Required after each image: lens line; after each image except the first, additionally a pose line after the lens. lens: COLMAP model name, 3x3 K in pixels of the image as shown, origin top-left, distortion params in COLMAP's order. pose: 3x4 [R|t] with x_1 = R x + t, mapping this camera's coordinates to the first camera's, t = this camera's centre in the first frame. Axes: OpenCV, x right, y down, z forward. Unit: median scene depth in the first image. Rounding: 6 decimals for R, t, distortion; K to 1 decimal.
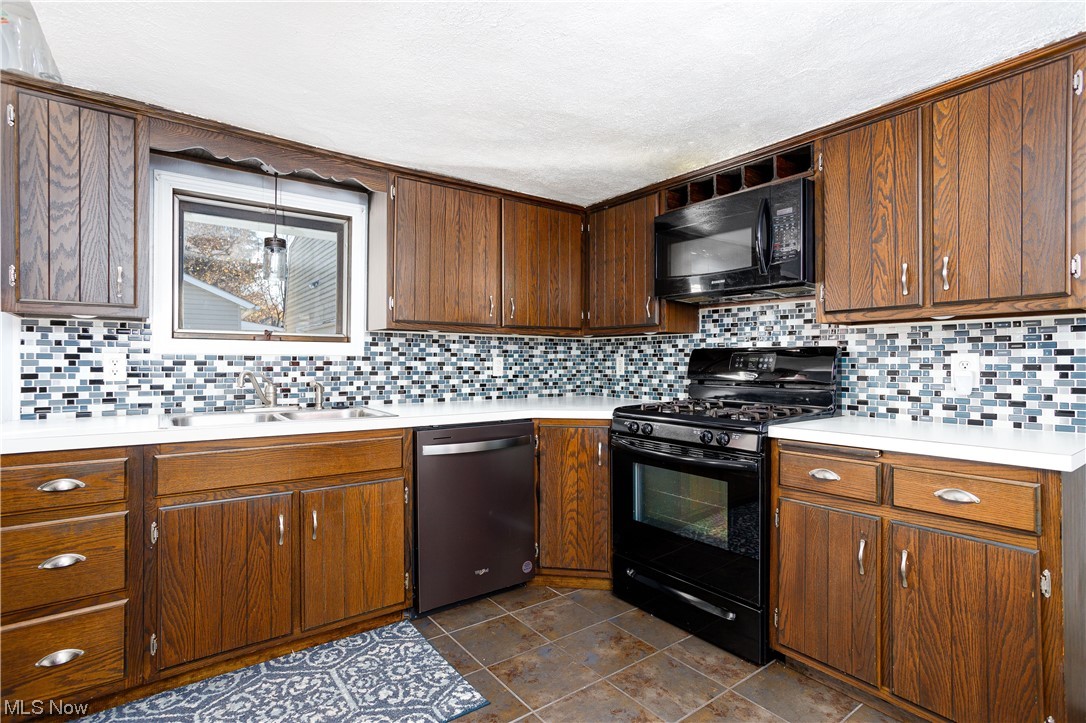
lens RADIAL K [[525.3, 0, 537.7], [0, 525.3, 362.8], [0, 0, 1]] dist [-0.019768, 0.006499]
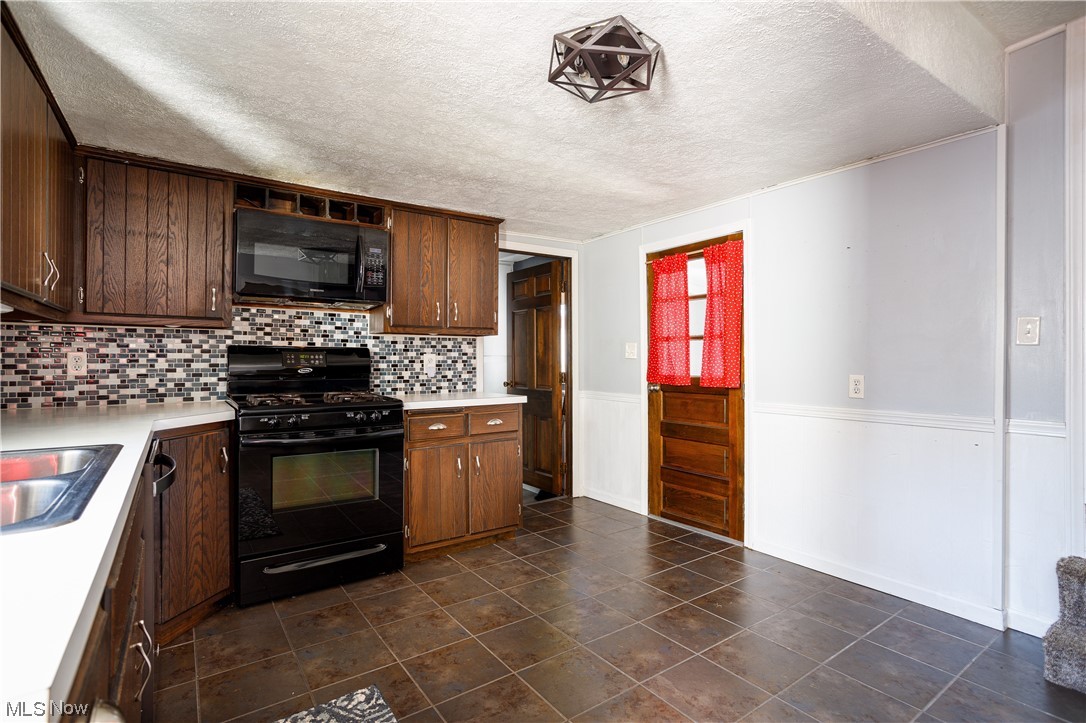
lens RADIAL K [[525.3, 0, 534.5], [0, 525.3, 362.0], [0, 0, 1]] dist [-0.019768, 0.006499]
pose [[0.040620, -0.003378, 0.999169, -0.823382], [0.002129, 0.999992, 0.003294, 0.003580], [-0.999172, 0.001994, 0.040627, 0.471214]]
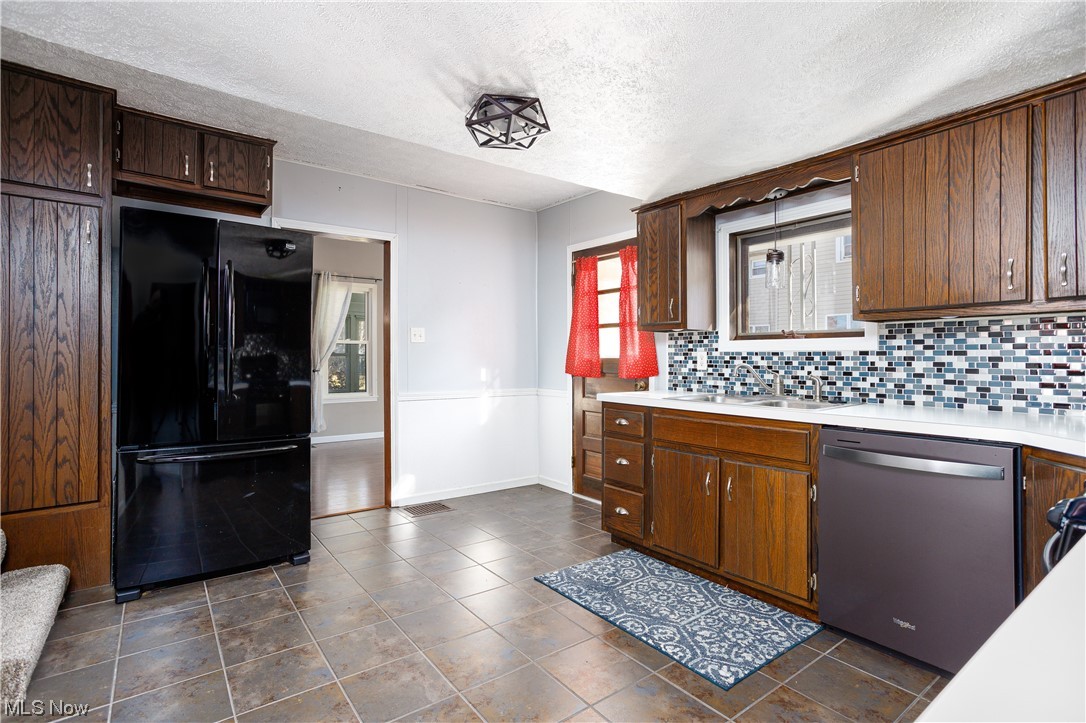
lens RADIAL K [[525.3, 0, 539.7], [0, 525.3, 356.1], [0, 0, 1]] dist [-0.019768, 0.006499]
pose [[0.001705, -0.004300, -0.999989, 0.687834], [-0.000343, 0.999991, -0.004300, 0.001479], [0.999998, 0.000350, 0.001704, 0.466531]]
